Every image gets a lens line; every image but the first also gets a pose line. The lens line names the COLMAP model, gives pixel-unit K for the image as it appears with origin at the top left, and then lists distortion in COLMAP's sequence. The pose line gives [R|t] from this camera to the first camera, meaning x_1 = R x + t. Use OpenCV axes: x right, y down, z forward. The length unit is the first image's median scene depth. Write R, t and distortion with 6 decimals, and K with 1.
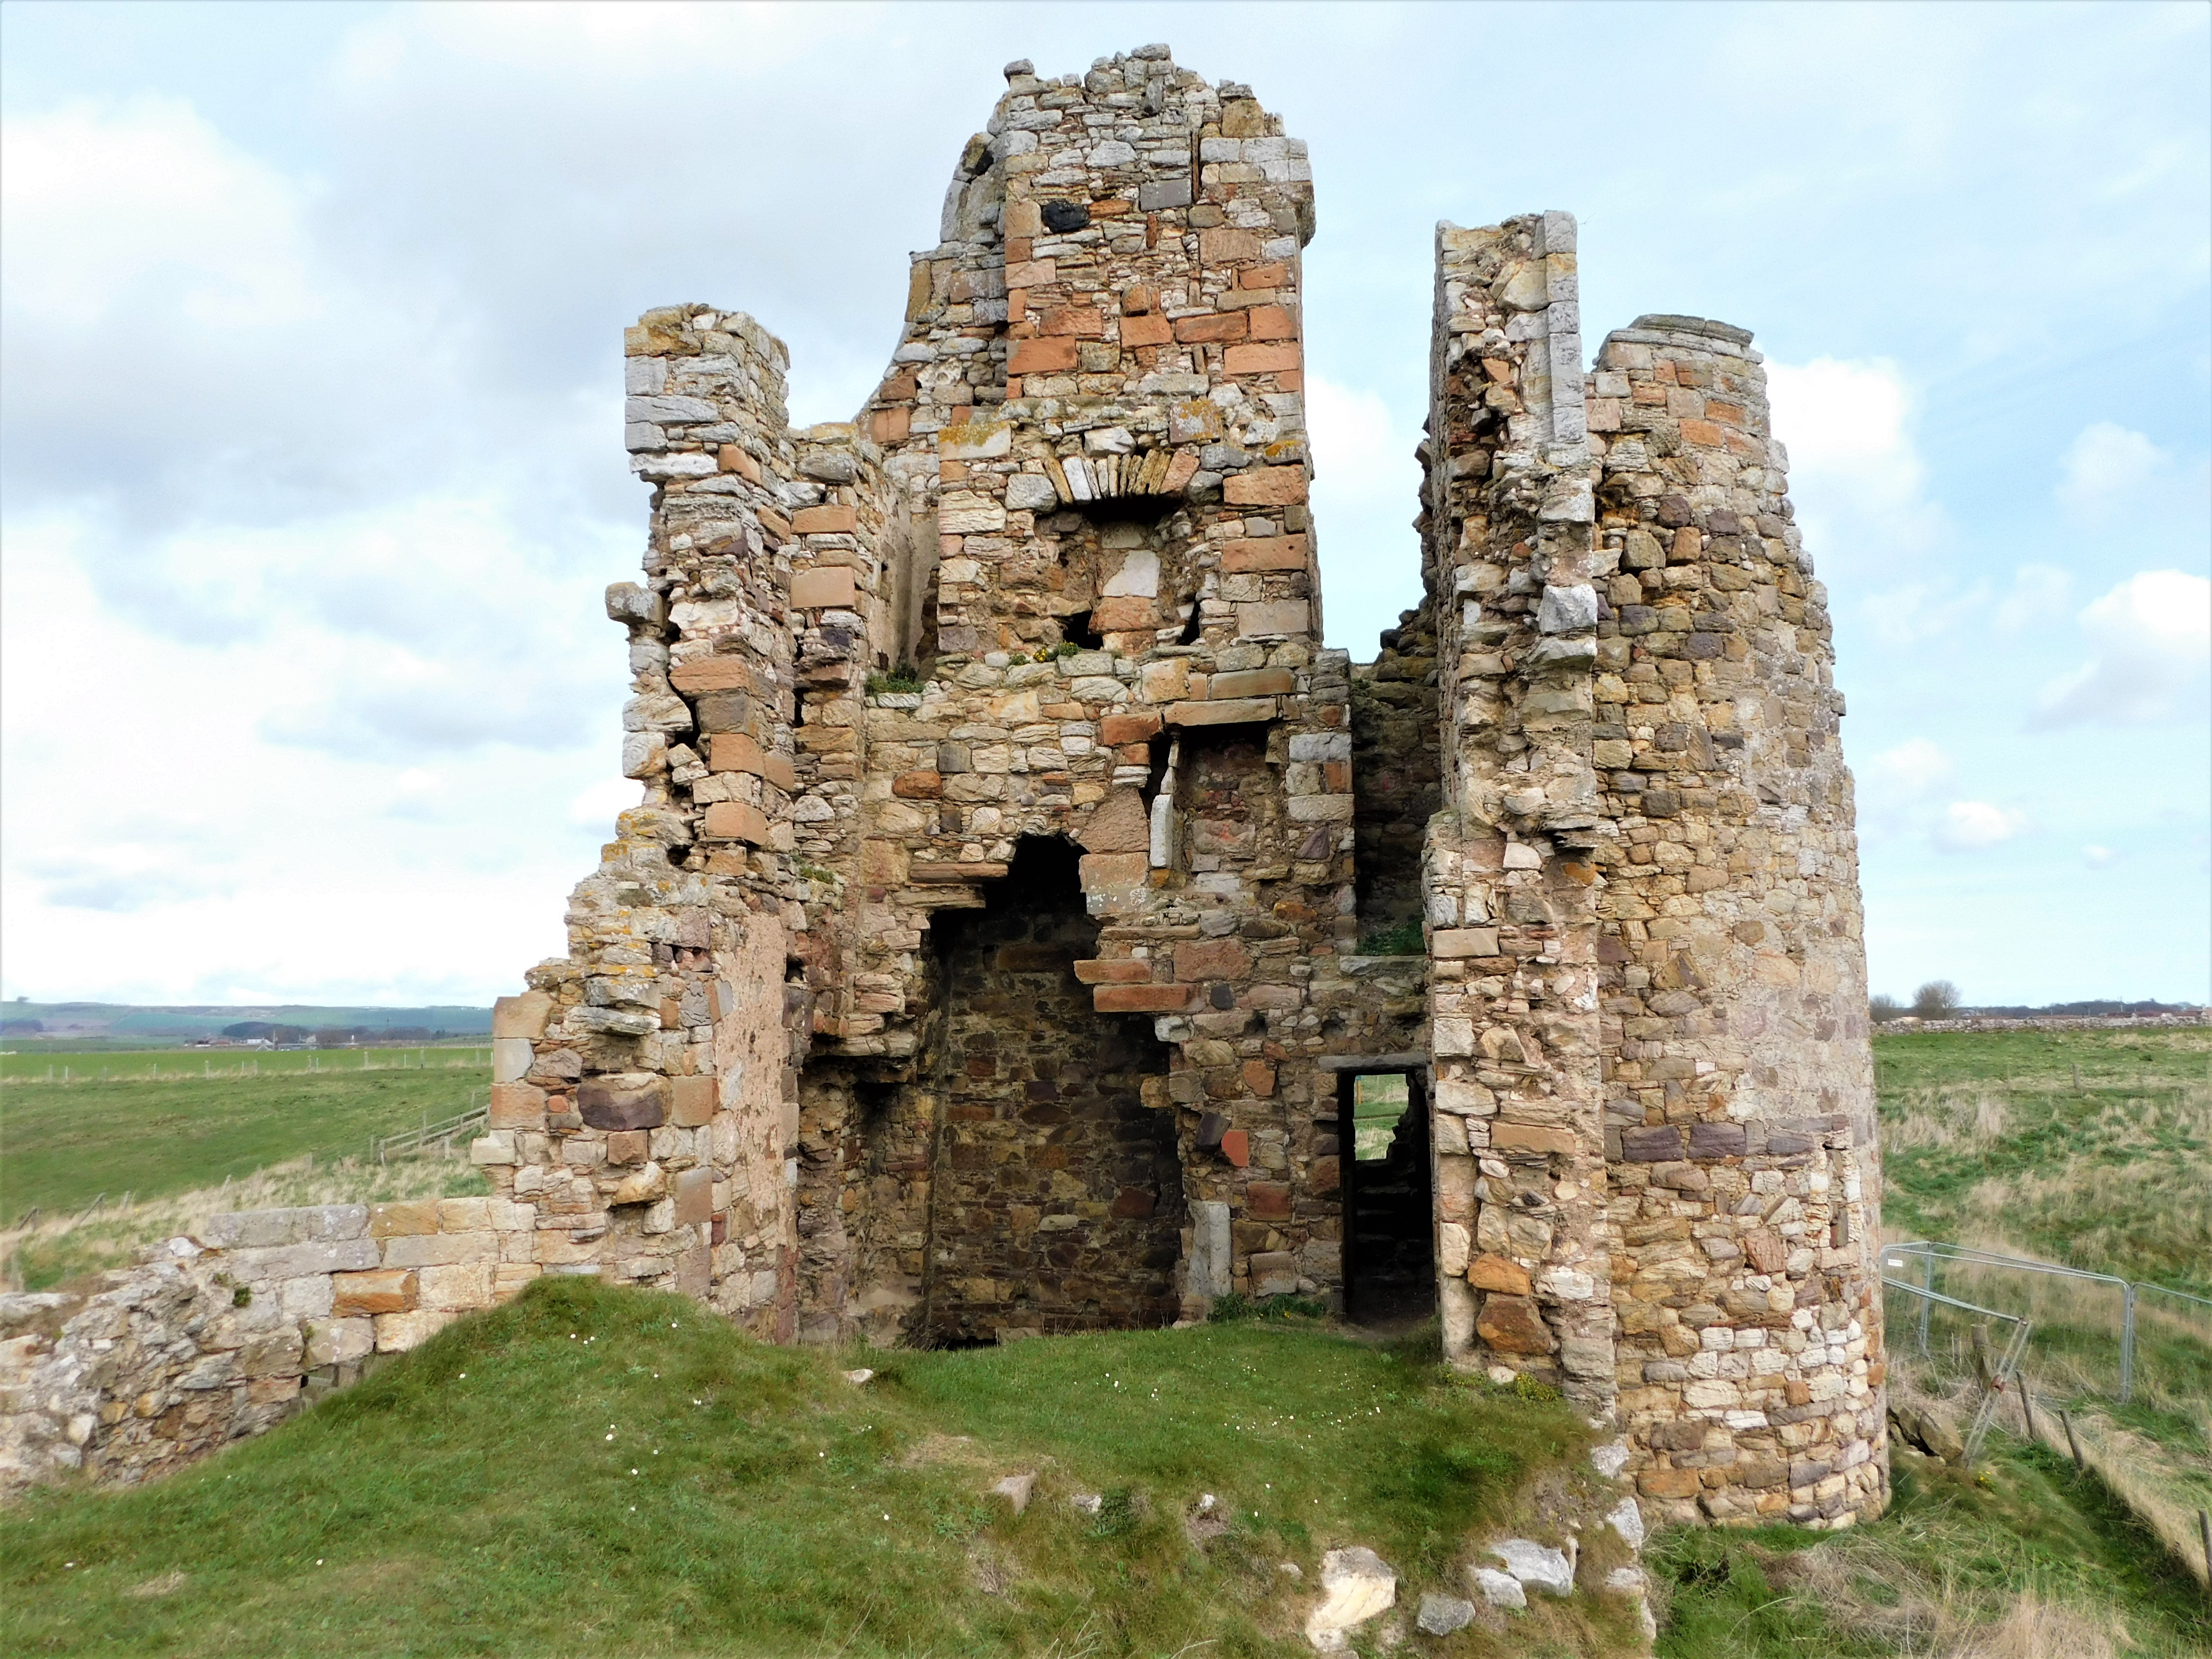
lens RADIAL K [[1796.3, 0, 1059.5], [0, 1796.3, 828.8], [0, 0, 1]] dist [0.002681, 0.006343]
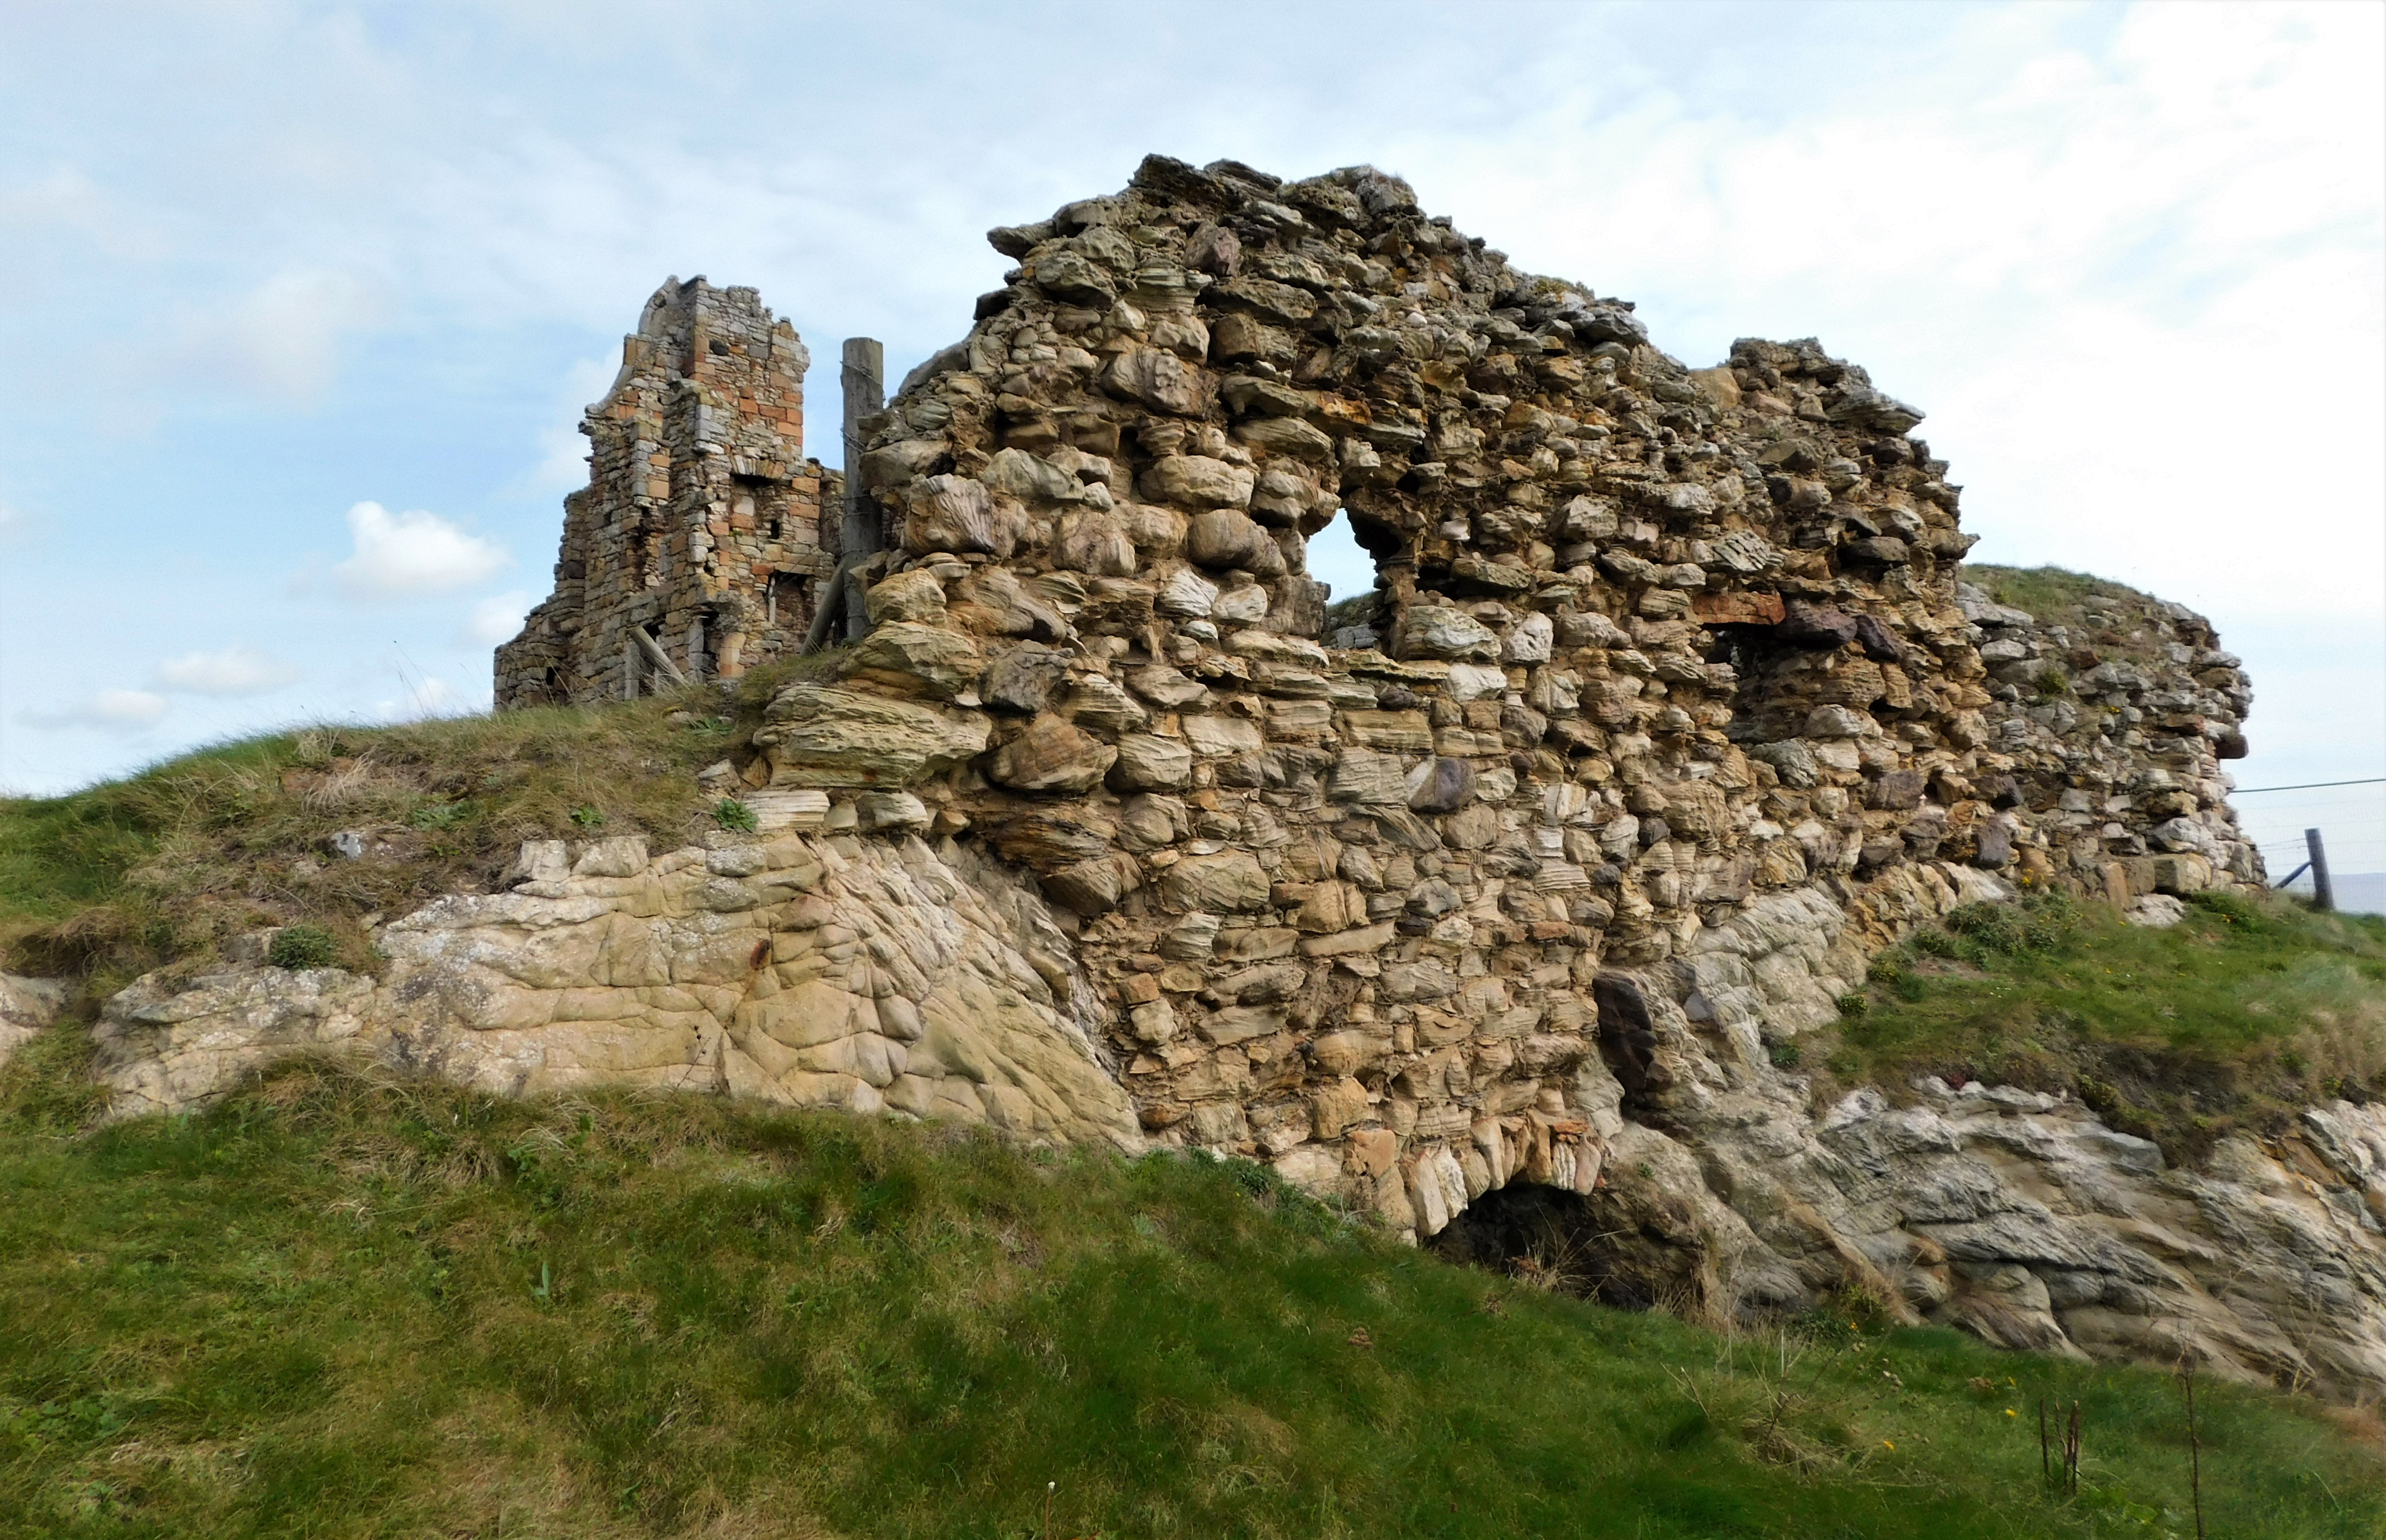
lens RADIAL K [[1645.4, 0, 1150.9], [0, 1645.4, 625.2], [0, 0, 1]] dist [-0.003439, -0.001733]
pose [[0.592140, 0.131332, 0.795061, -1.426940], [-0.084242, 0.991313, -0.101009, 0.205120], [-0.801419, -0.007166, 0.598060, -0.806007]]
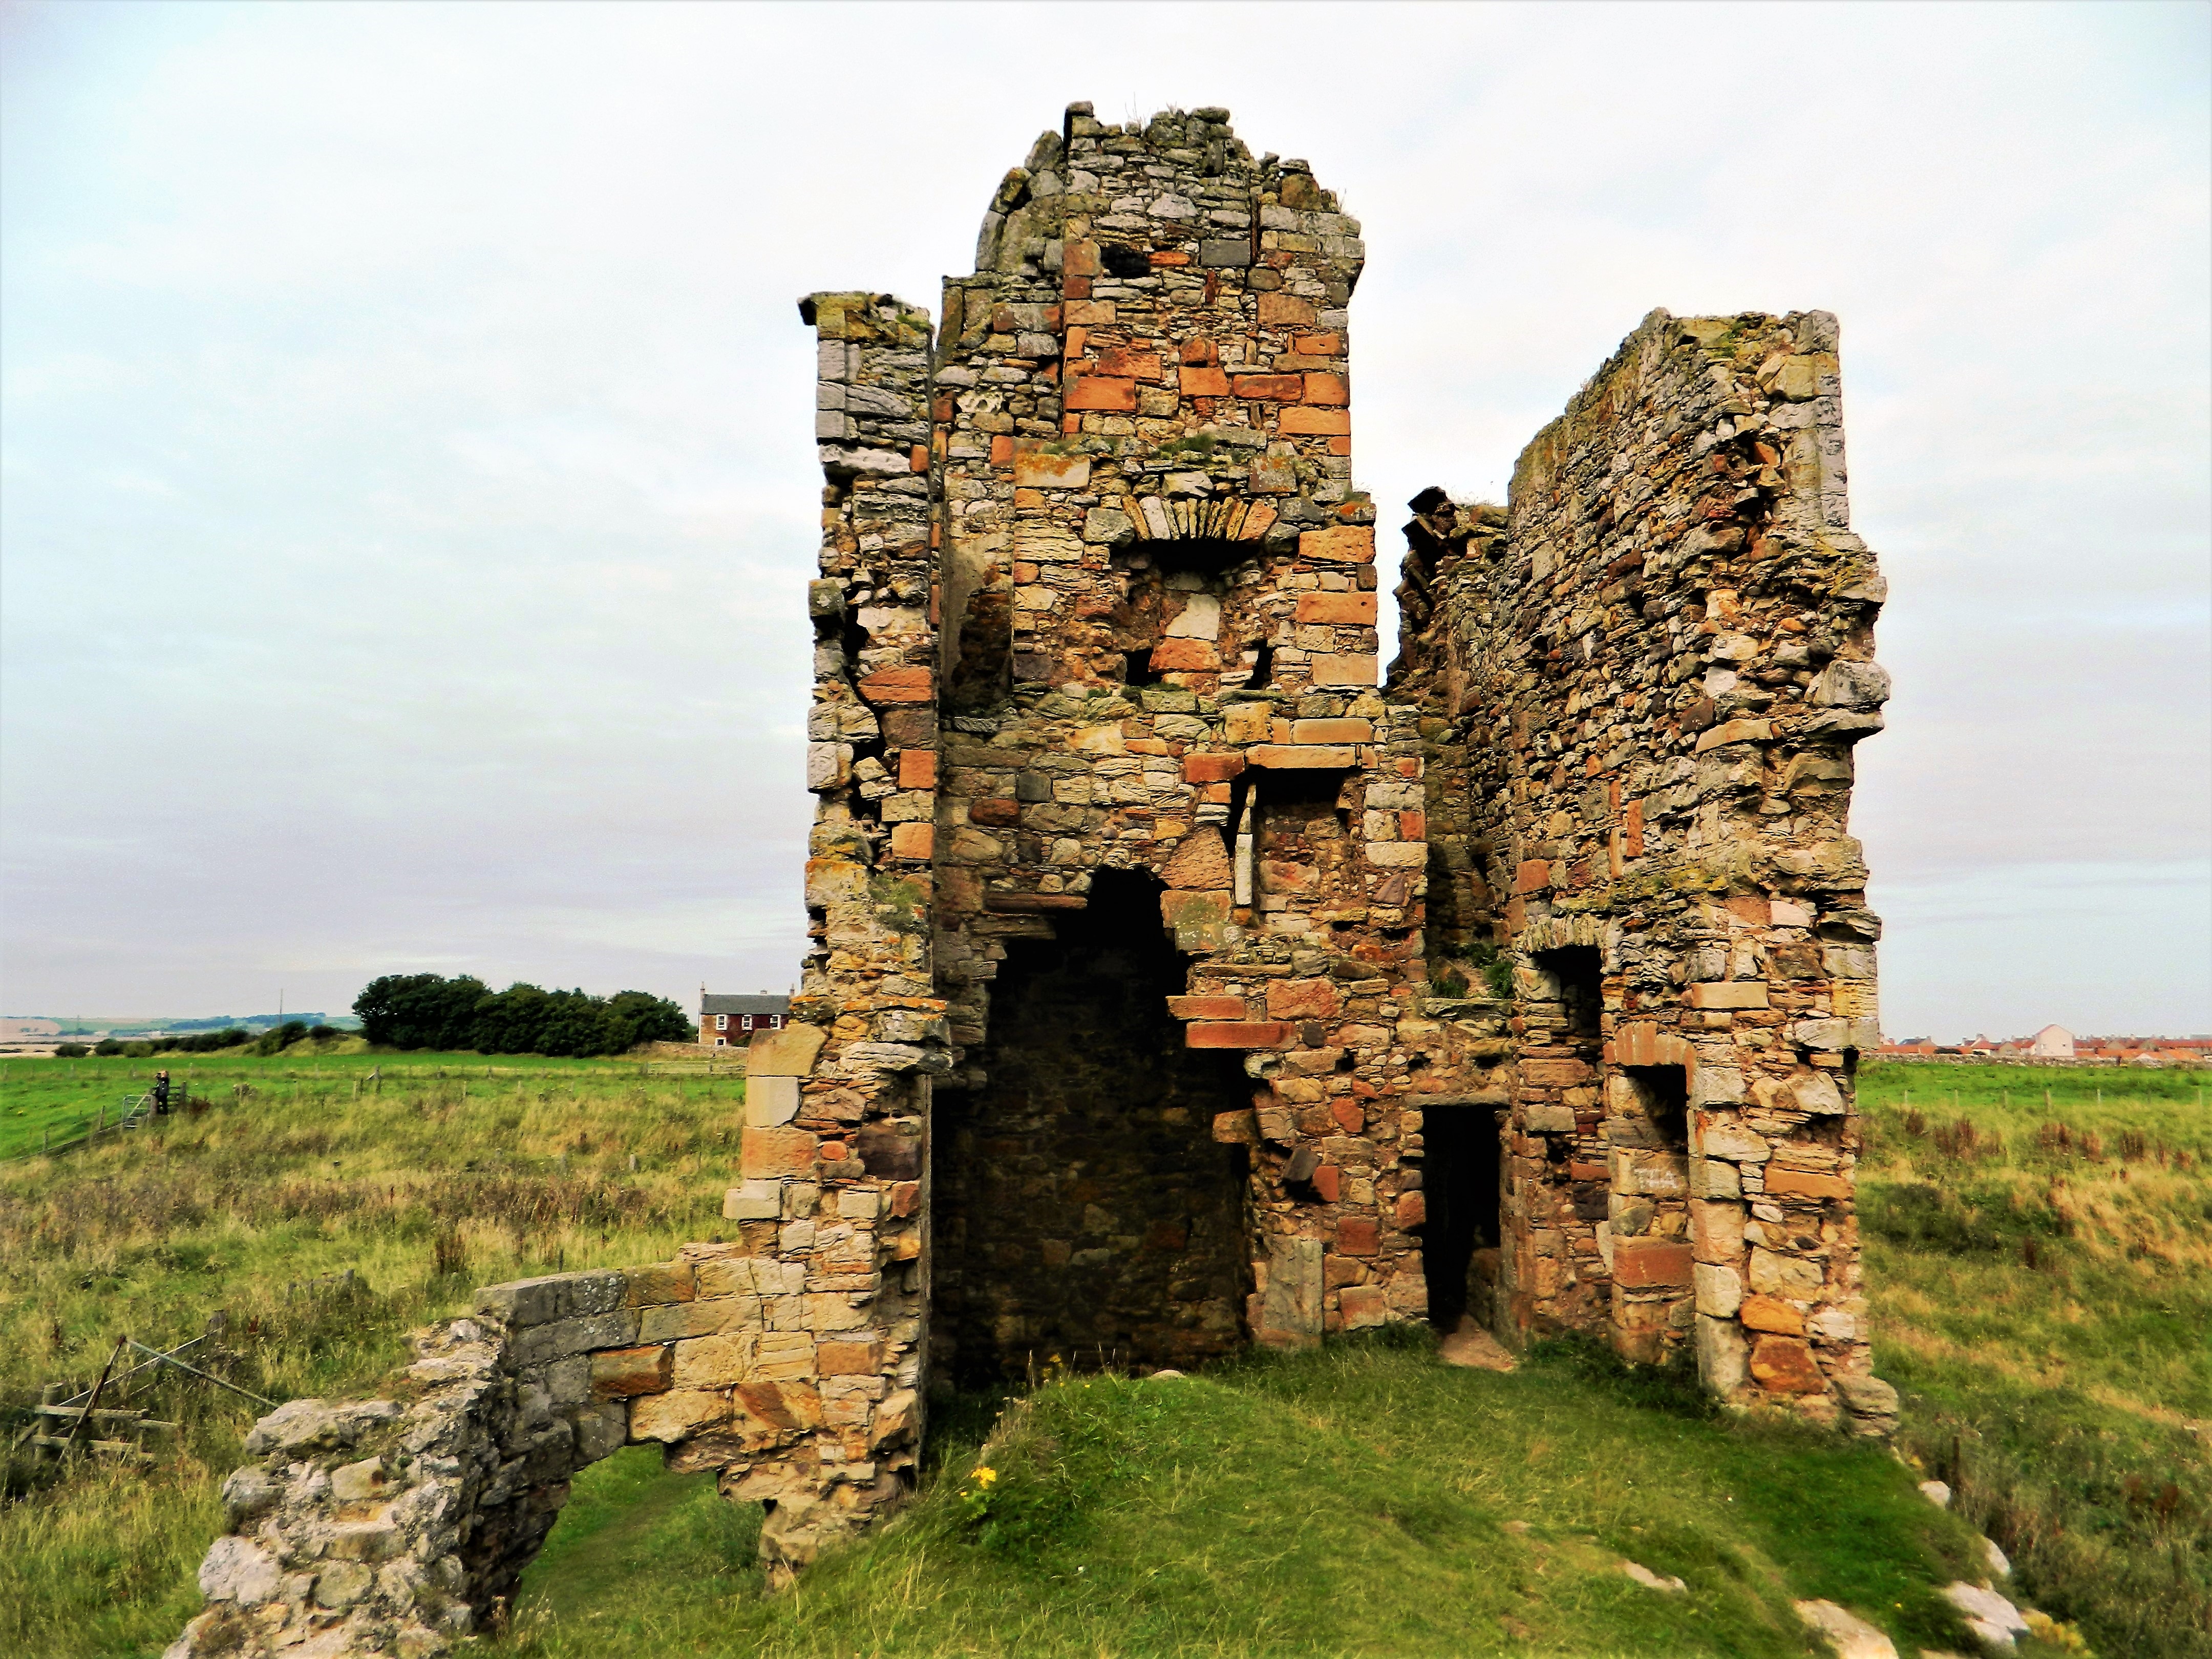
lens RADIAL K [[1649.6, 0, 1092.9], [0, 1649.6, 826.3], [0, 0, 1]] dist [0.005710, 0.026979]
pose [[0.962912, 0.050015, 0.265140, -0.263400], [-0.044224, 0.998636, -0.027770, 0.005914], [-0.266167, 0.015014, 0.963810, 0.116761]]
